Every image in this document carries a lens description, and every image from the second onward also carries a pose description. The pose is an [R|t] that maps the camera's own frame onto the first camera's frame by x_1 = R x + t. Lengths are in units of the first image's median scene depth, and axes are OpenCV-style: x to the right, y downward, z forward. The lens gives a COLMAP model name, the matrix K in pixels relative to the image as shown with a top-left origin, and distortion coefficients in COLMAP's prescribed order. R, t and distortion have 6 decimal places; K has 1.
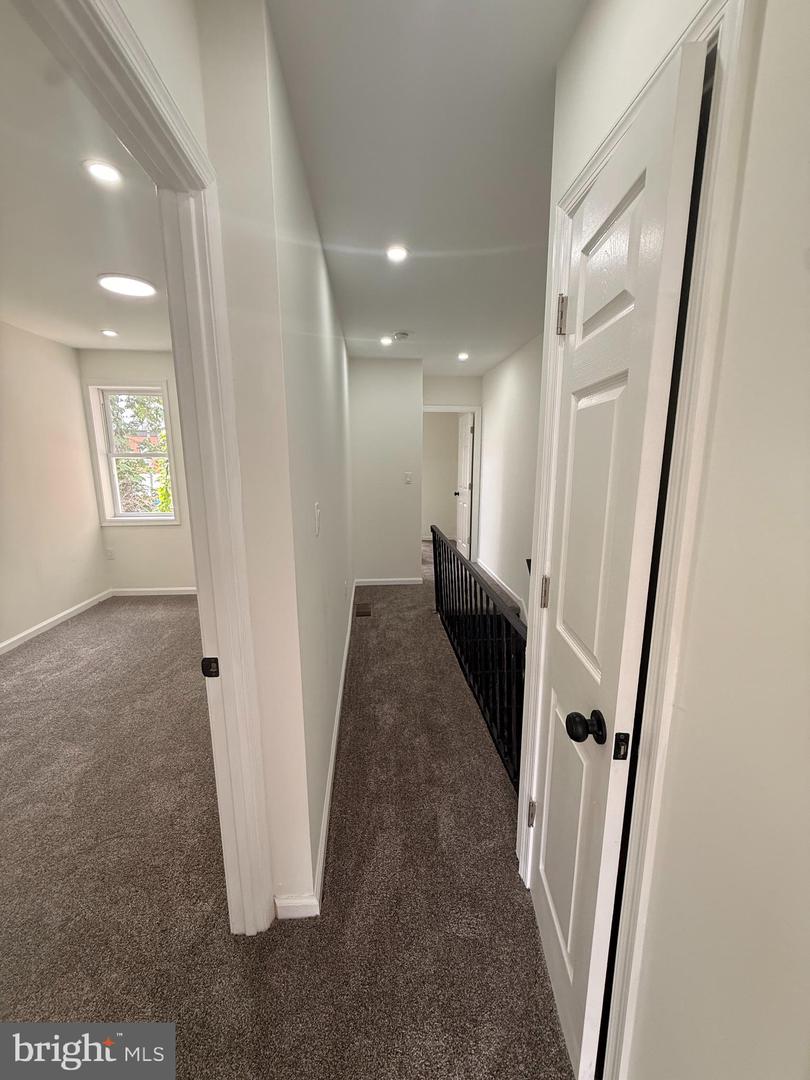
lens RADIAL K [[429.1, 0, 405.3], [0, 429.1, 540.5], [0, 0, 1]] dist [0.000090, 0.000527]
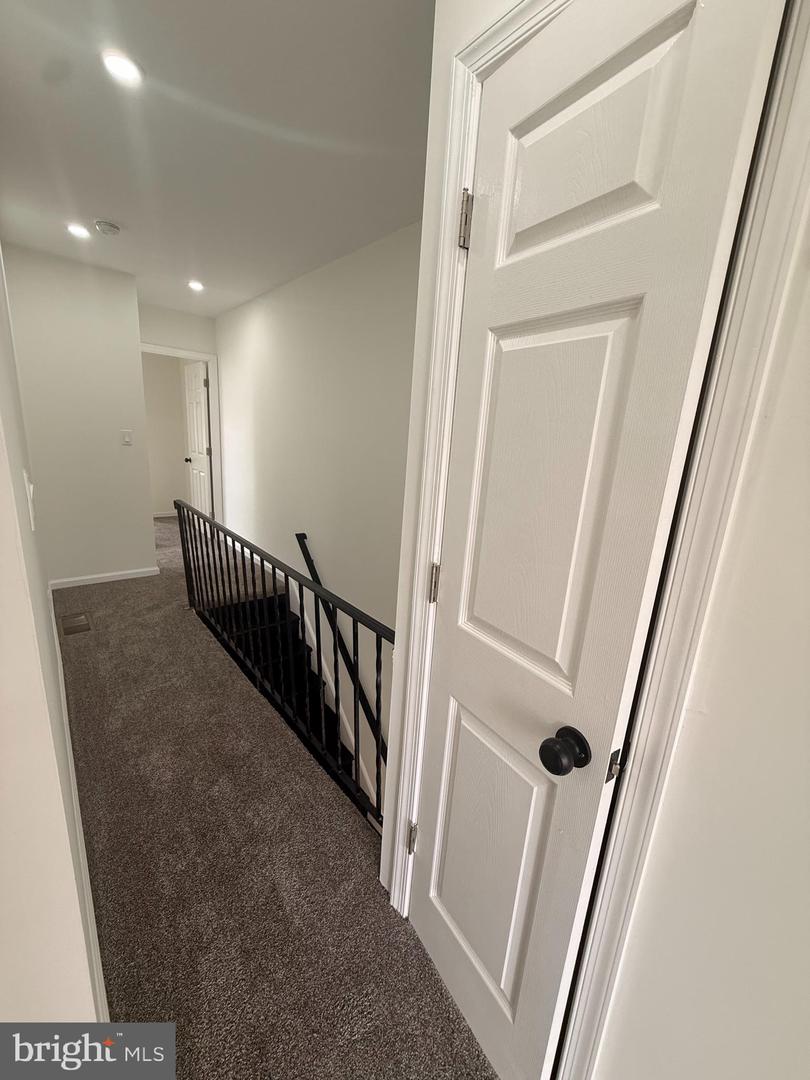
lens RADIAL K [[429.1, 0, 403.0], [0, 429.1, 538.7], [0, 0, 1]] dist [0.000090, 0.000527]
pose [[0.812028, -0.087025, 0.577094, -0.079674], [0.047367, 0.995385, 0.083452, -0.014998], [-0.581693, -0.040430, 0.812403, 0.166573]]
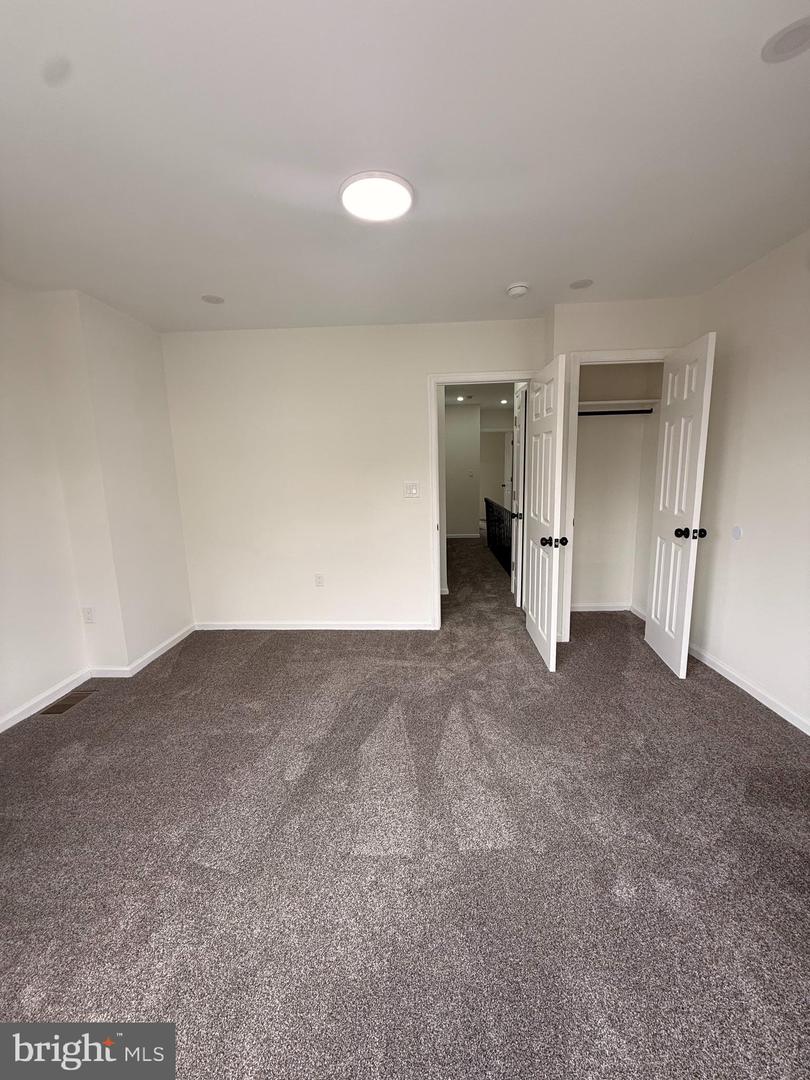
lens RADIAL K [[429.1, 0, 408.9], [0, 429.1, 541.1], [0, 0, 1]] dist [0.000090, 0.000527]
pose [[0.992146, 0.000382, -0.125082, -0.041456], [-0.002853, 0.999804, -0.019577, 0.251997], [0.125050, 0.019780, 0.991953, -1.134887]]
